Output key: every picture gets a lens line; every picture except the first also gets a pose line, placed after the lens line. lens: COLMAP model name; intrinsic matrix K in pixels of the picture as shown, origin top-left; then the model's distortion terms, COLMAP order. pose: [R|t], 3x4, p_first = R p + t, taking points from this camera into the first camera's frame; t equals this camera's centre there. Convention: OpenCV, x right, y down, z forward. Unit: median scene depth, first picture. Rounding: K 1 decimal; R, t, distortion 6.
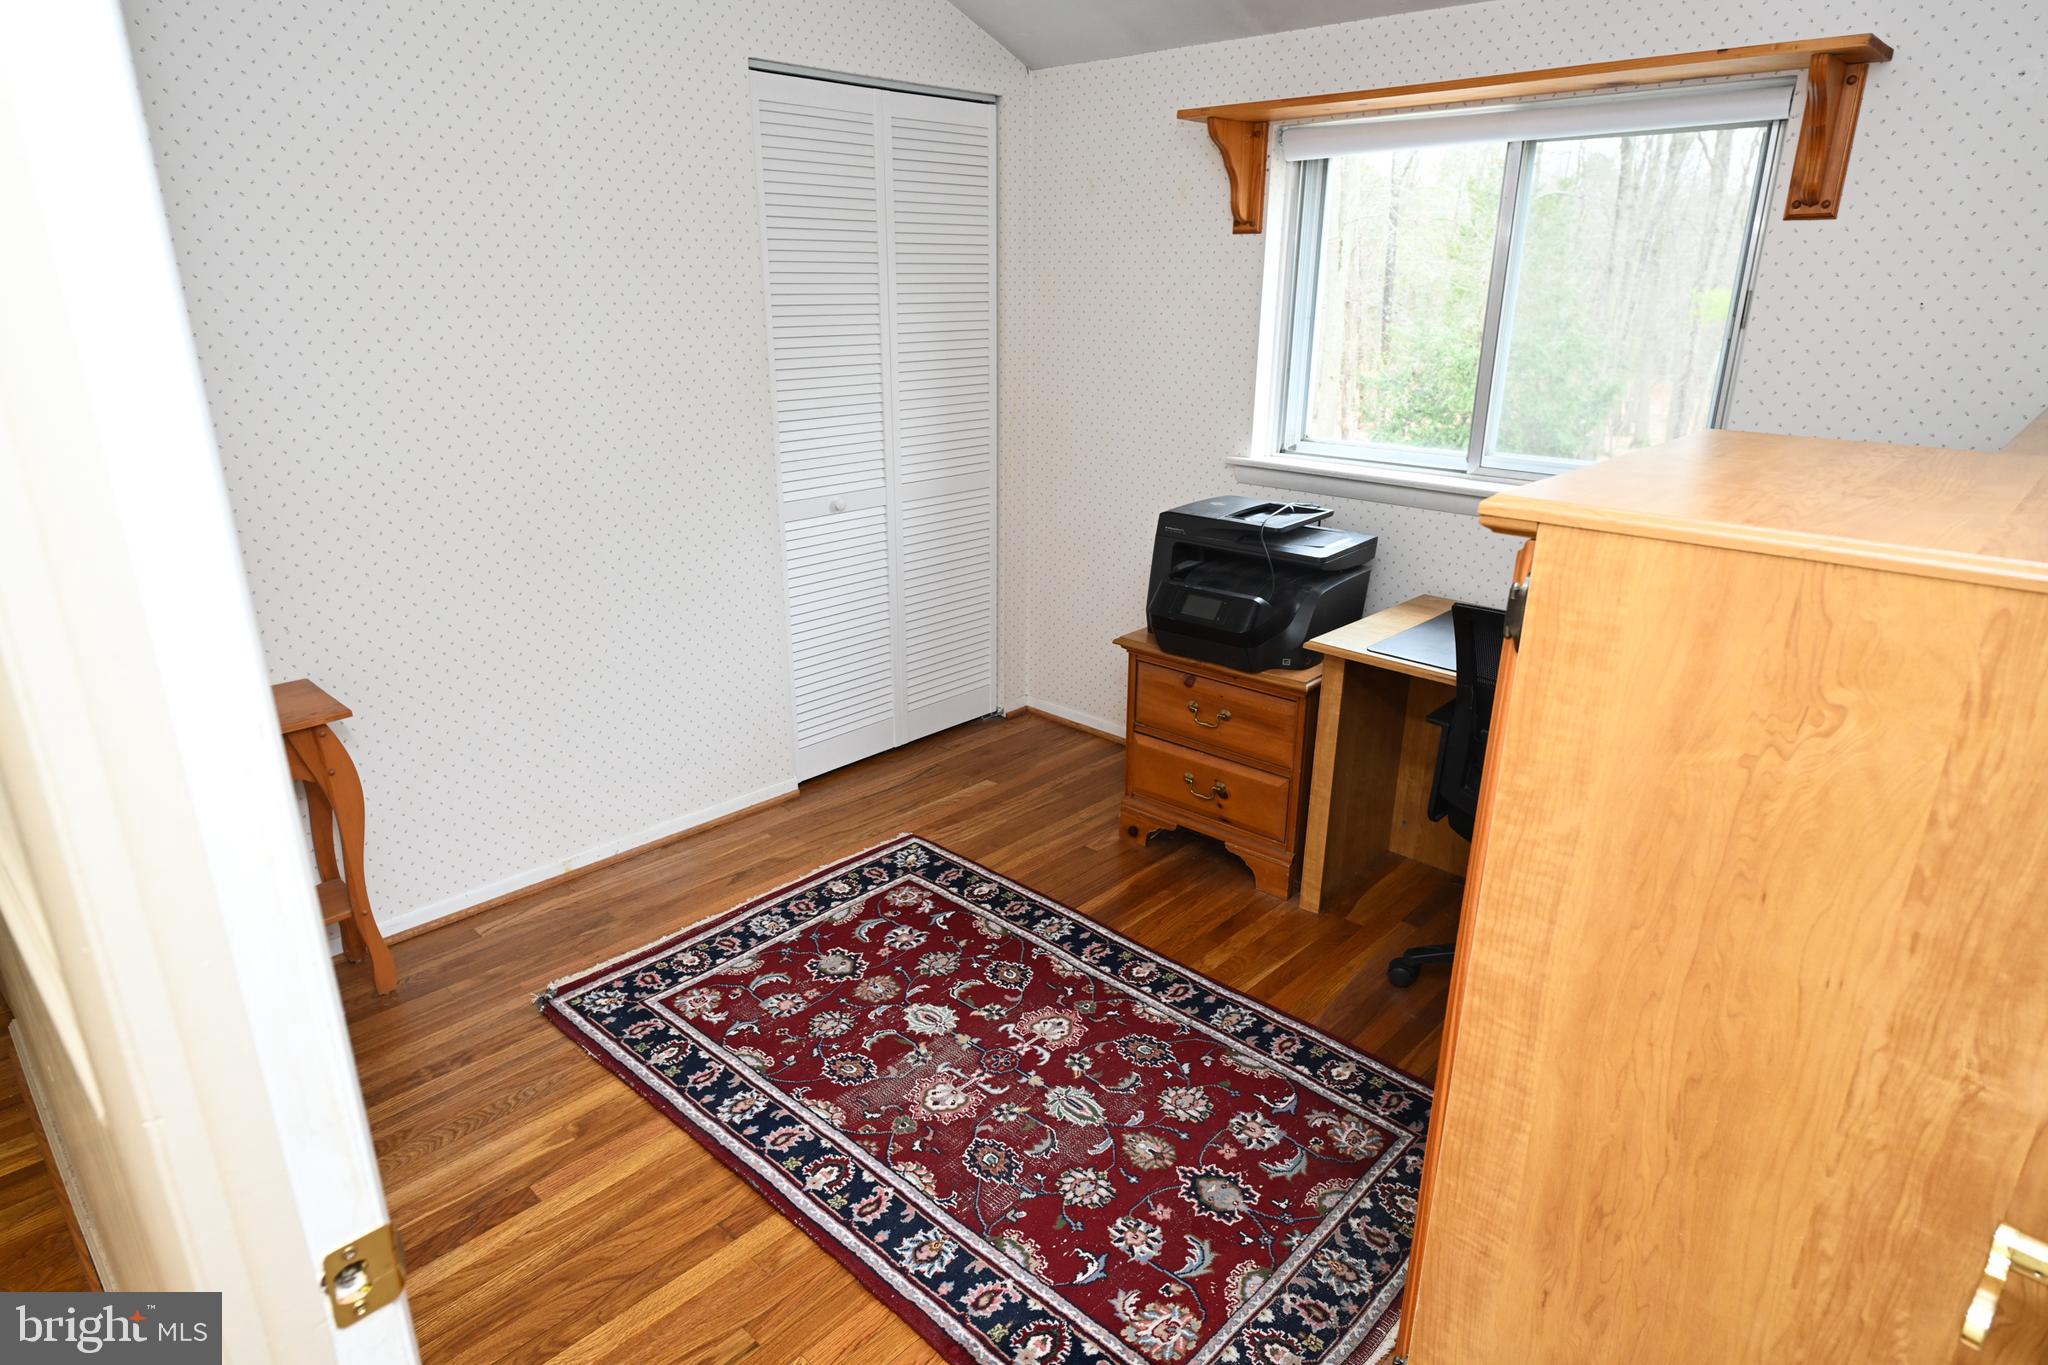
lens RADIAL K [[1173.5, 0, 1021.8], [0, 1173.5, 684.0], [0, 0, 1]] dist [0.002828, -0.000938]
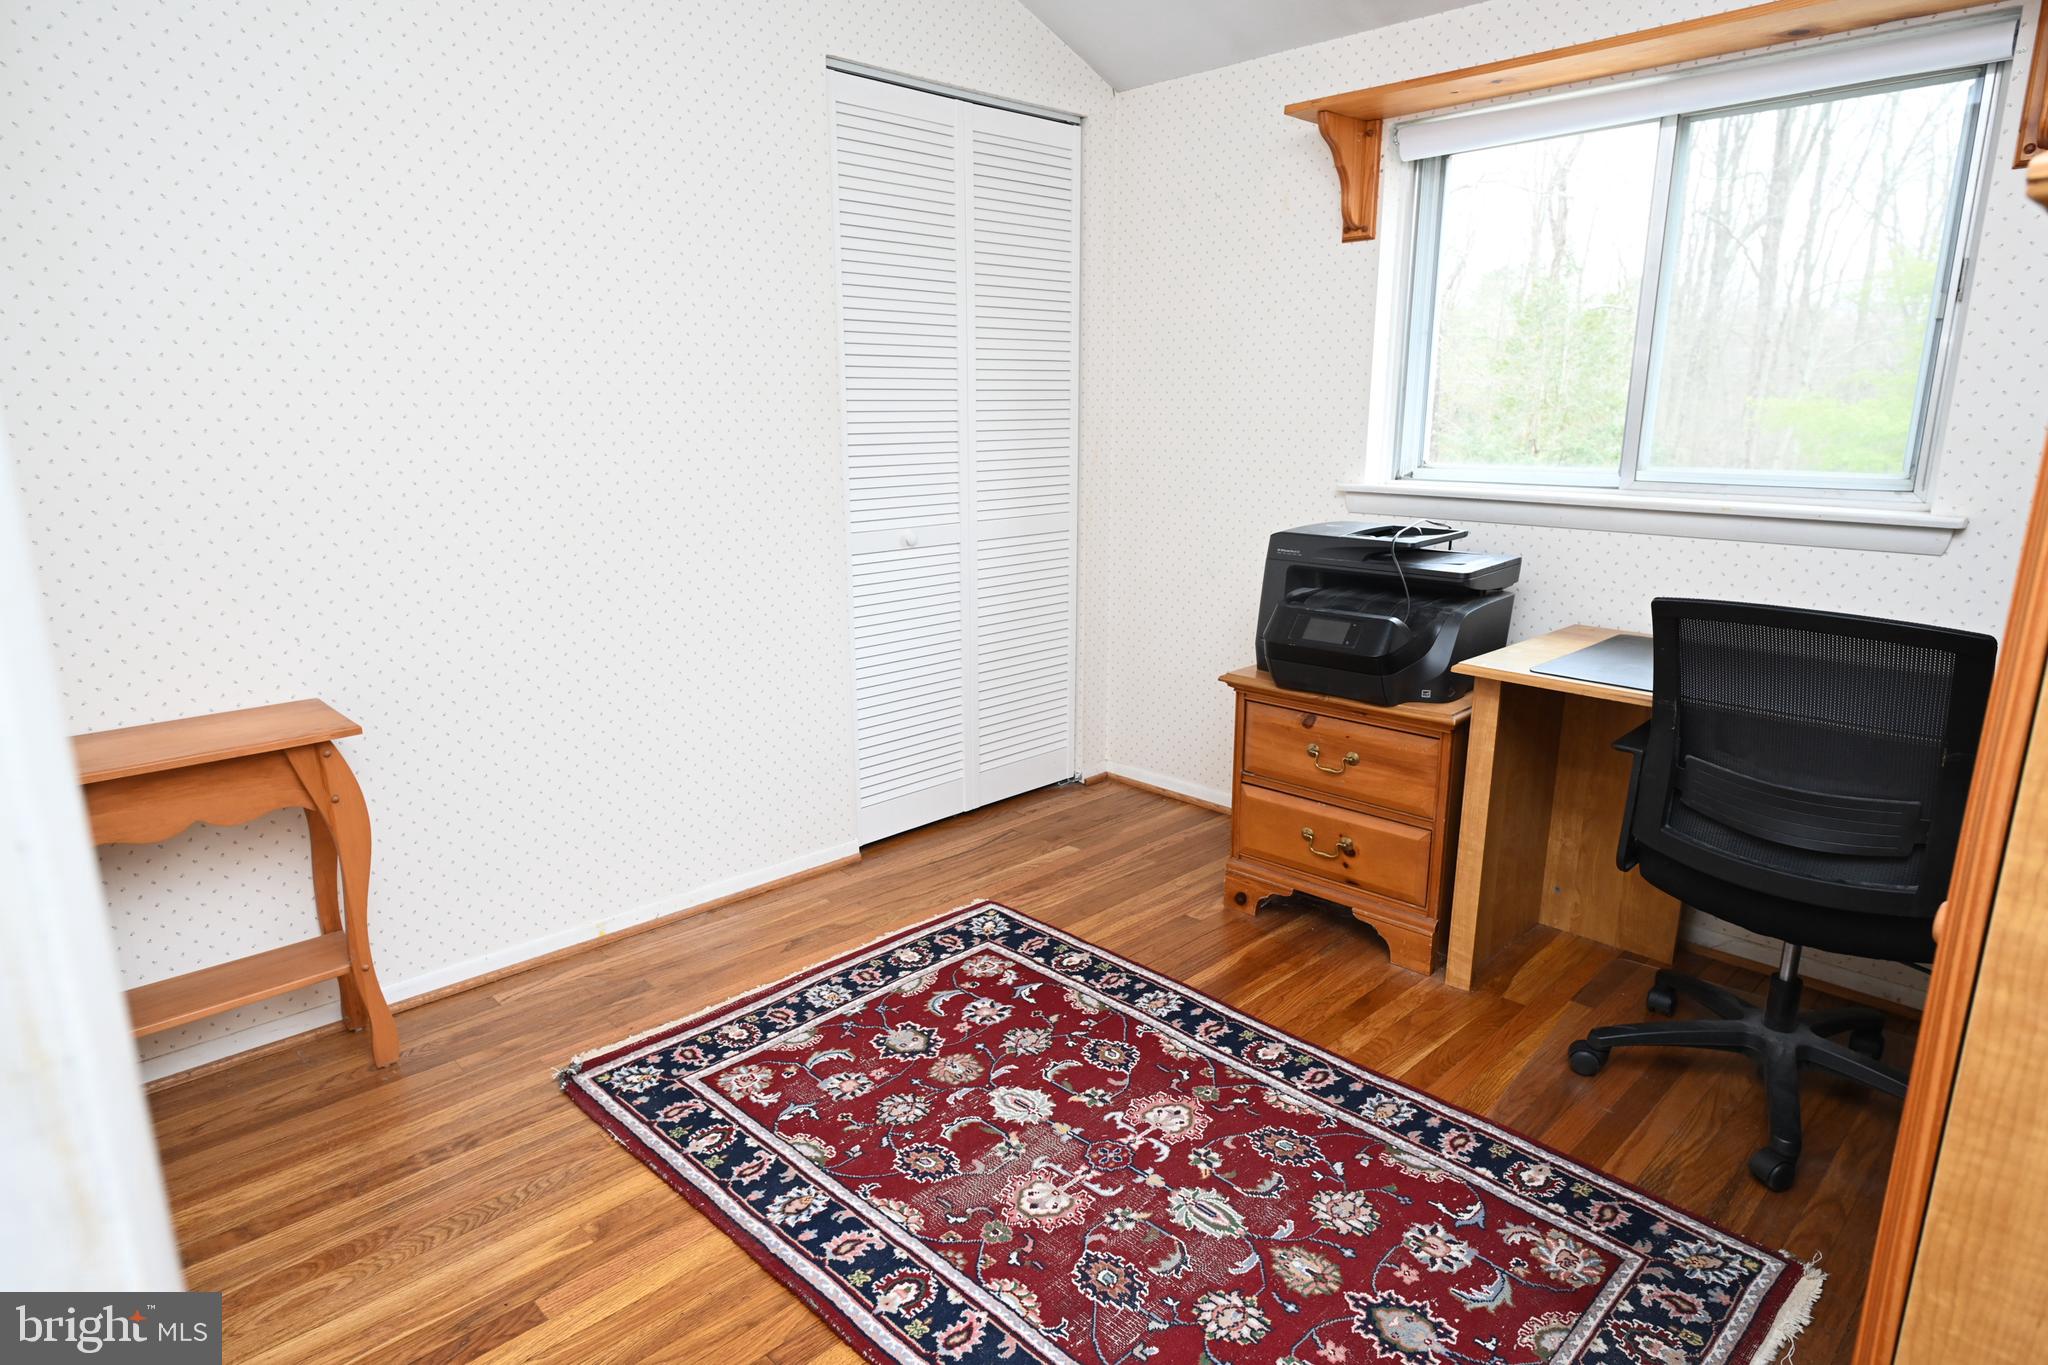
lens RADIAL K [[1173.5, 0, 1024.8], [0, 1173.5, 686.8], [0, 0, 1]] dist [0.002828, -0.000938]
pose [[0.999369, 0.002300, -0.035457, -0.044911], [-0.005693, 0.995374, -0.095904, 0.067483], [0.035072, 0.096046, 0.994759, 0.136629]]
